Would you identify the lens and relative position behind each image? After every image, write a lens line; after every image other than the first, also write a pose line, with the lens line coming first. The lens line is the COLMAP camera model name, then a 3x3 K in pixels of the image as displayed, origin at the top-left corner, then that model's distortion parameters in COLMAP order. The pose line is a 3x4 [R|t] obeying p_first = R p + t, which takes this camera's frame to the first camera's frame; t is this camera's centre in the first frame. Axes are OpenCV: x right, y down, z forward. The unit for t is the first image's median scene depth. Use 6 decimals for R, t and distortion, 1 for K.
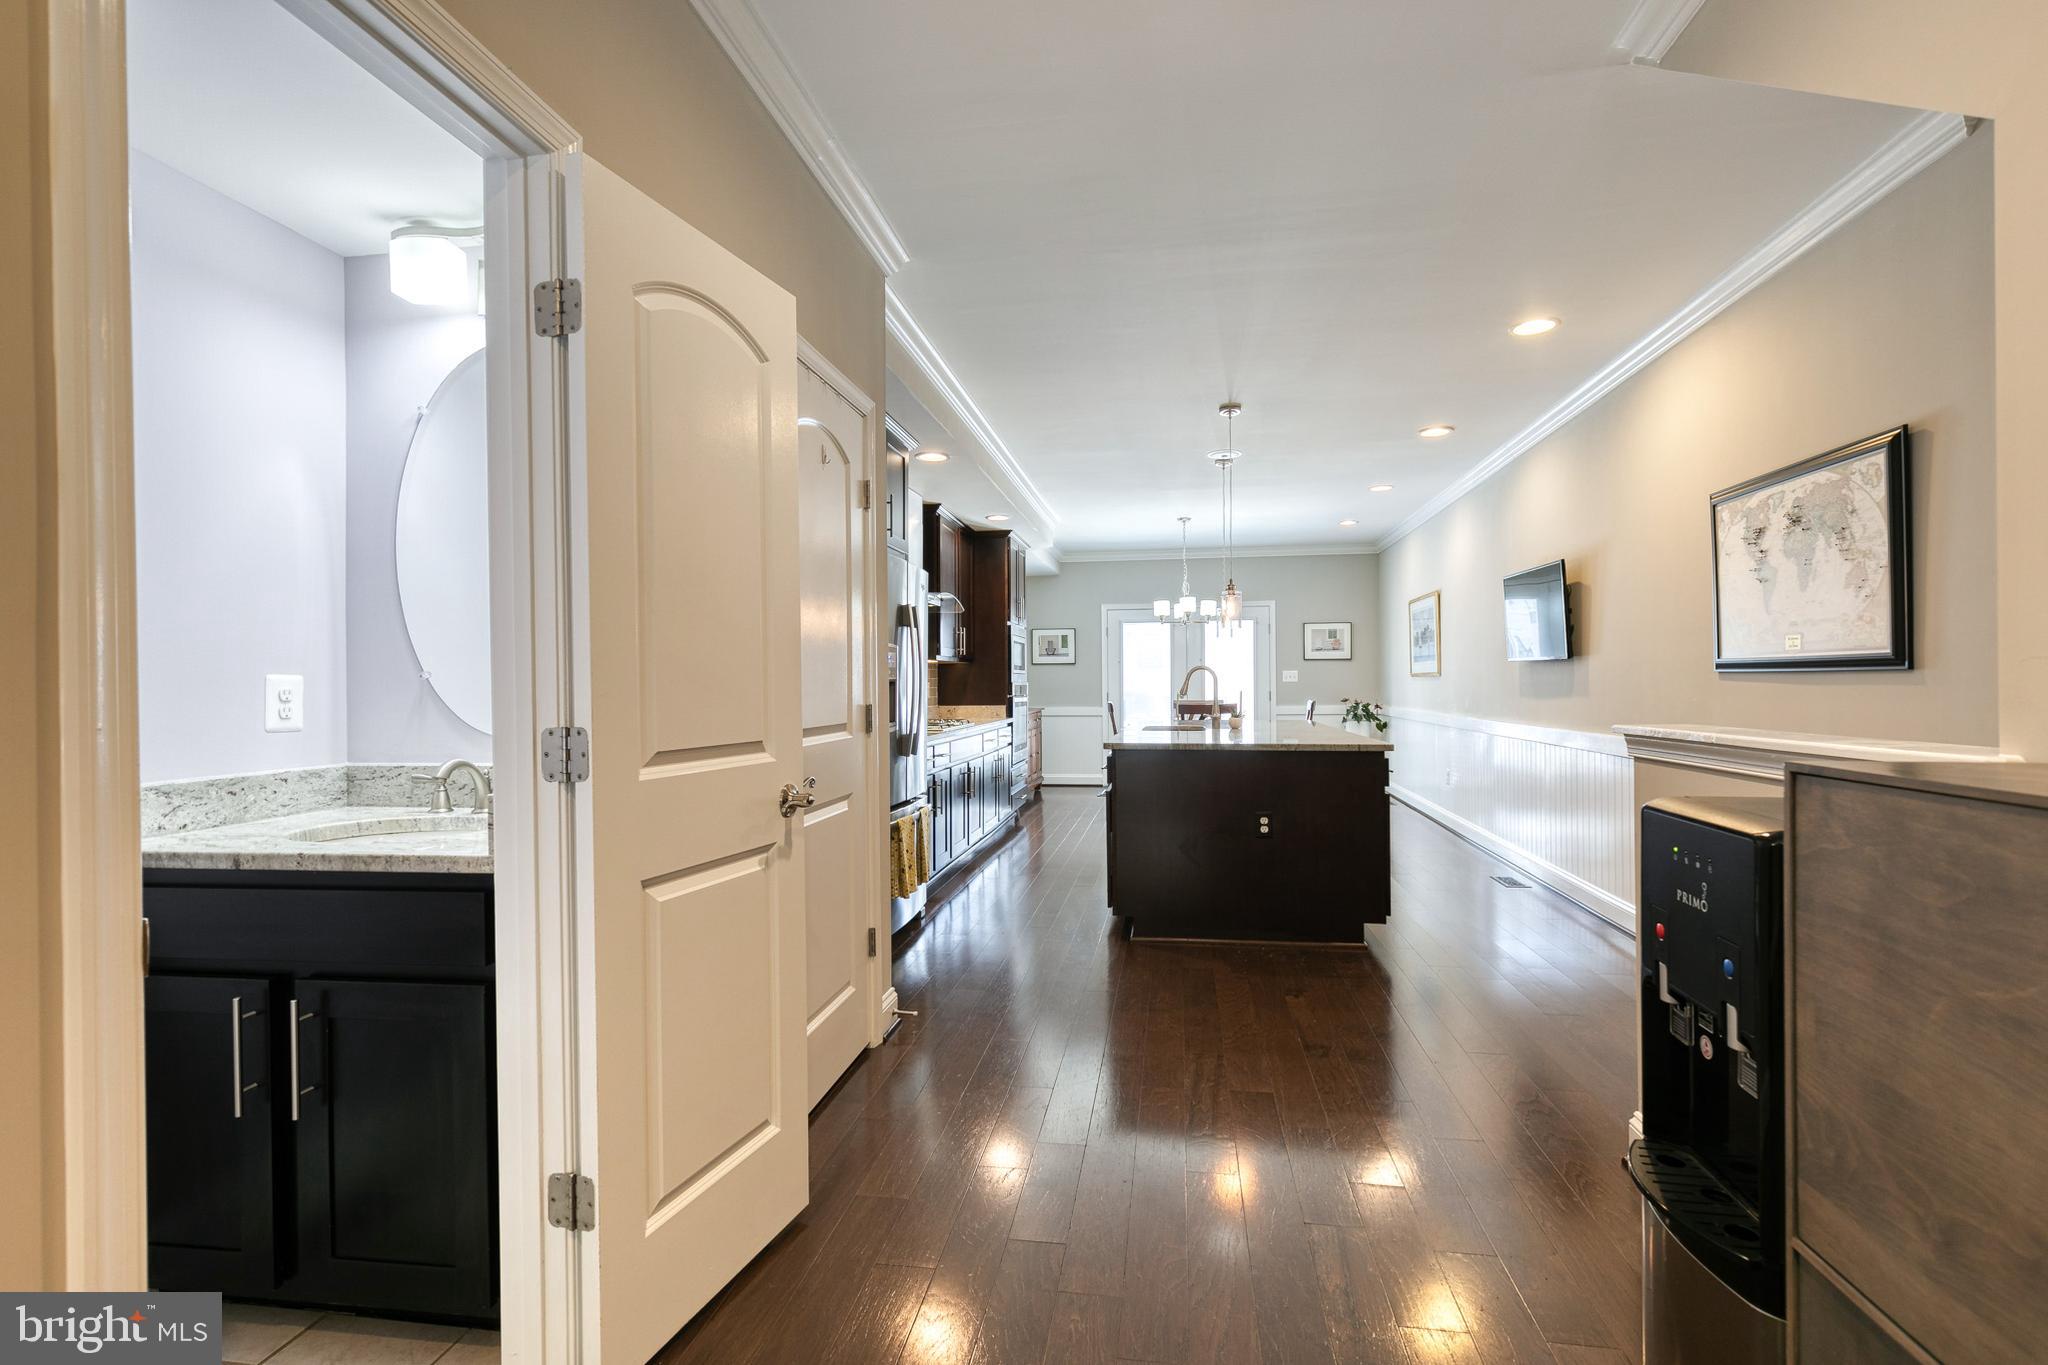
lens RADIAL K [[927.8, 0, 1033.7], [0, 927.8, 685.9], [0, 0, 1]] dist [-0.003687, -0.000538]
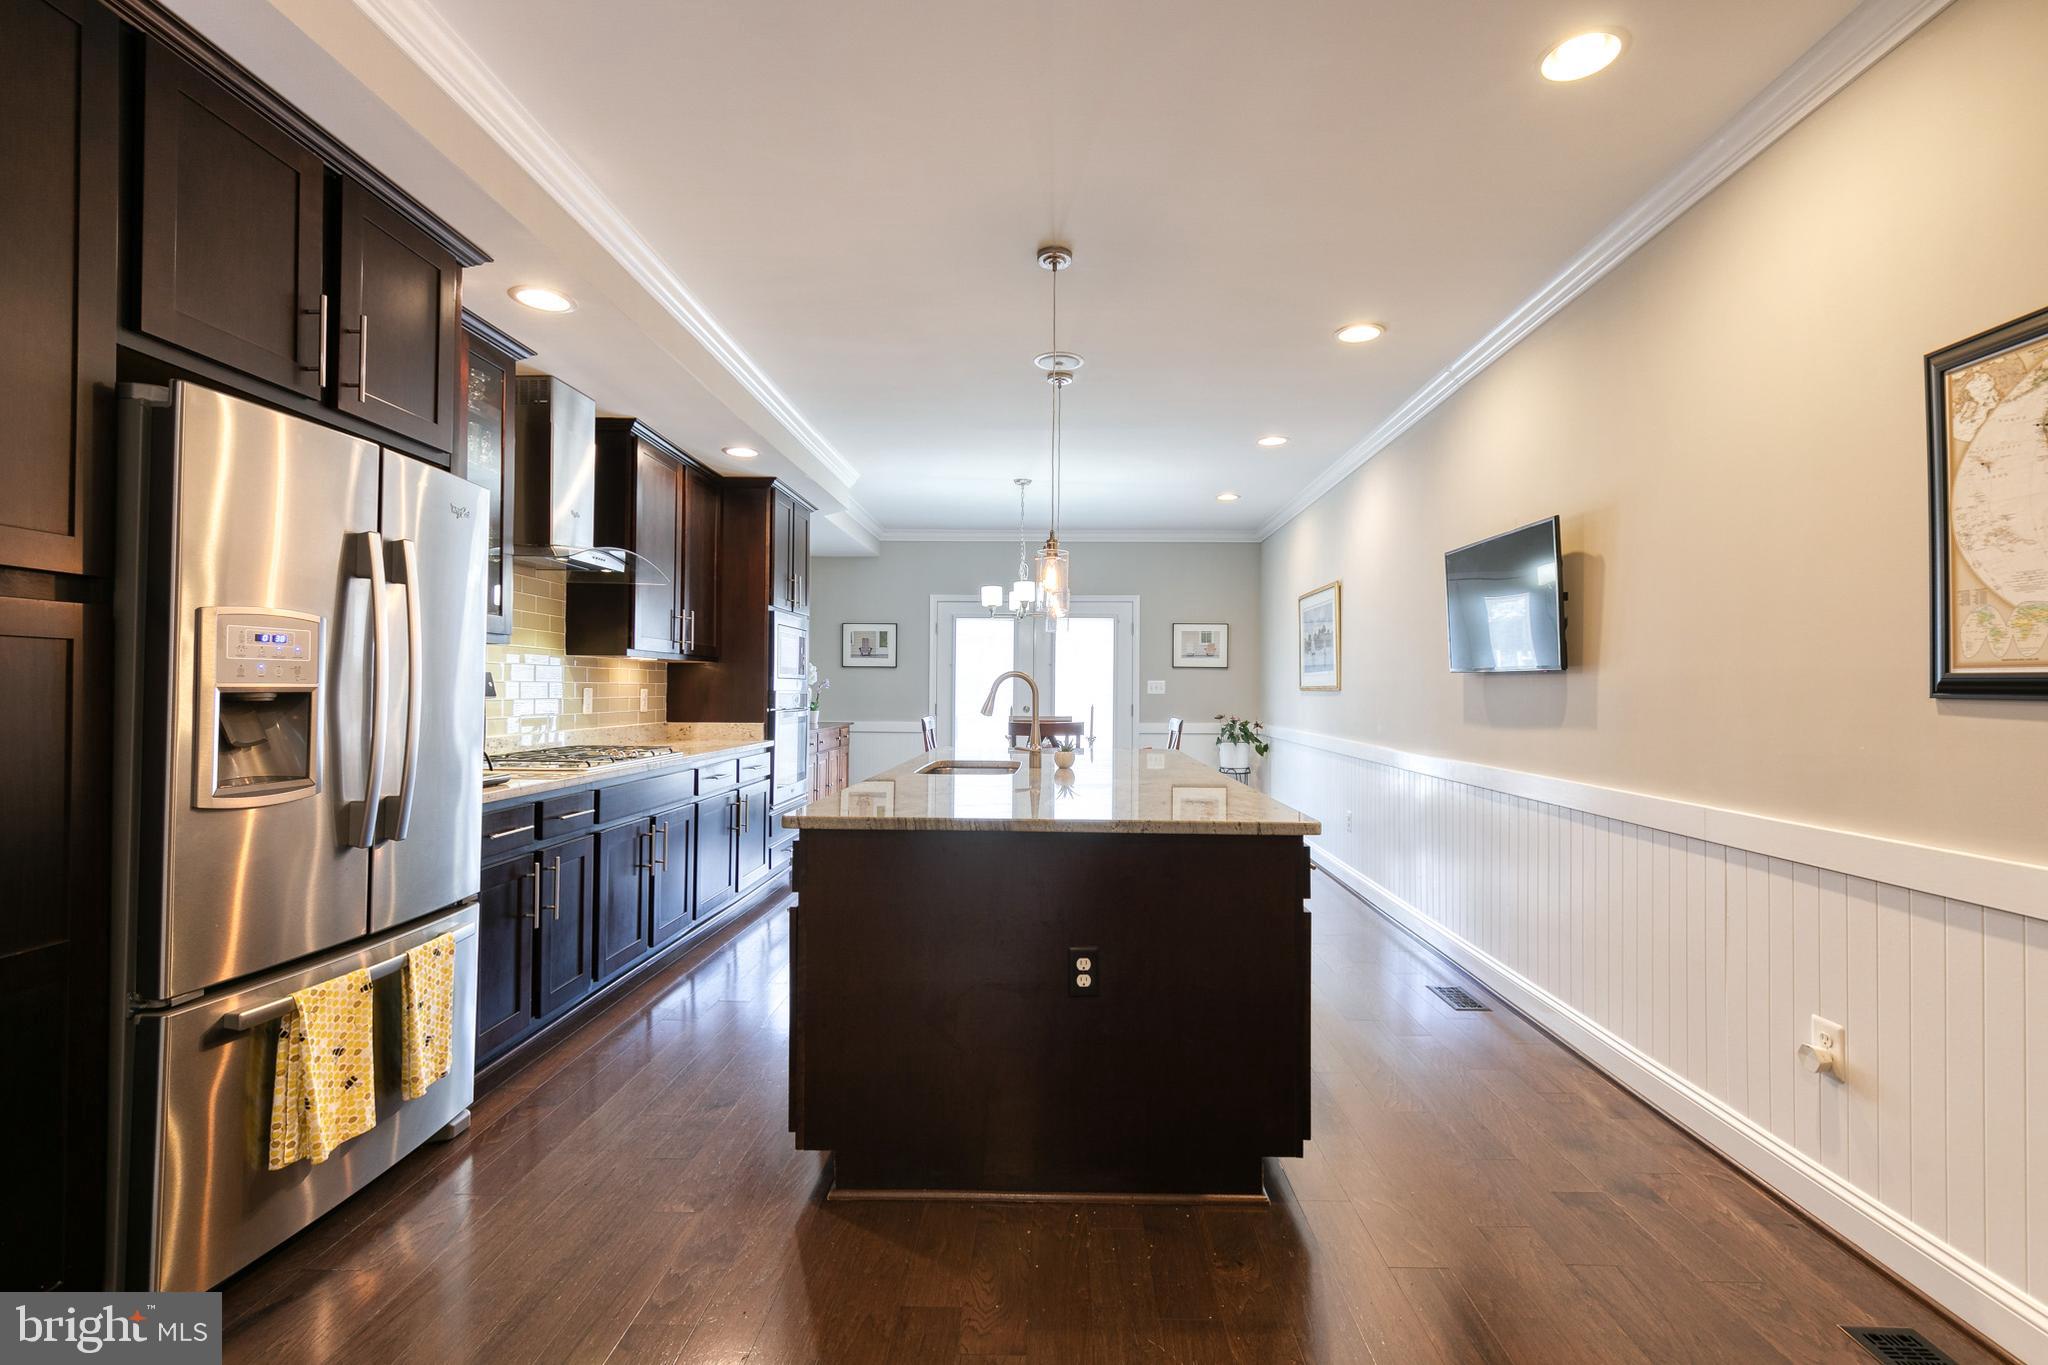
lens RADIAL K [[923.8, 0, 1043.3], [0, 923.8, 680.9], [0, 0, 1]] dist [0.013214, -0.005229]
pose [[0.990091, 0.016241, 0.139487, 0.087848], [-0.014602, 0.999812, -0.012764, -0.005674], [-0.139668, 0.010601, 0.990142, 0.281289]]
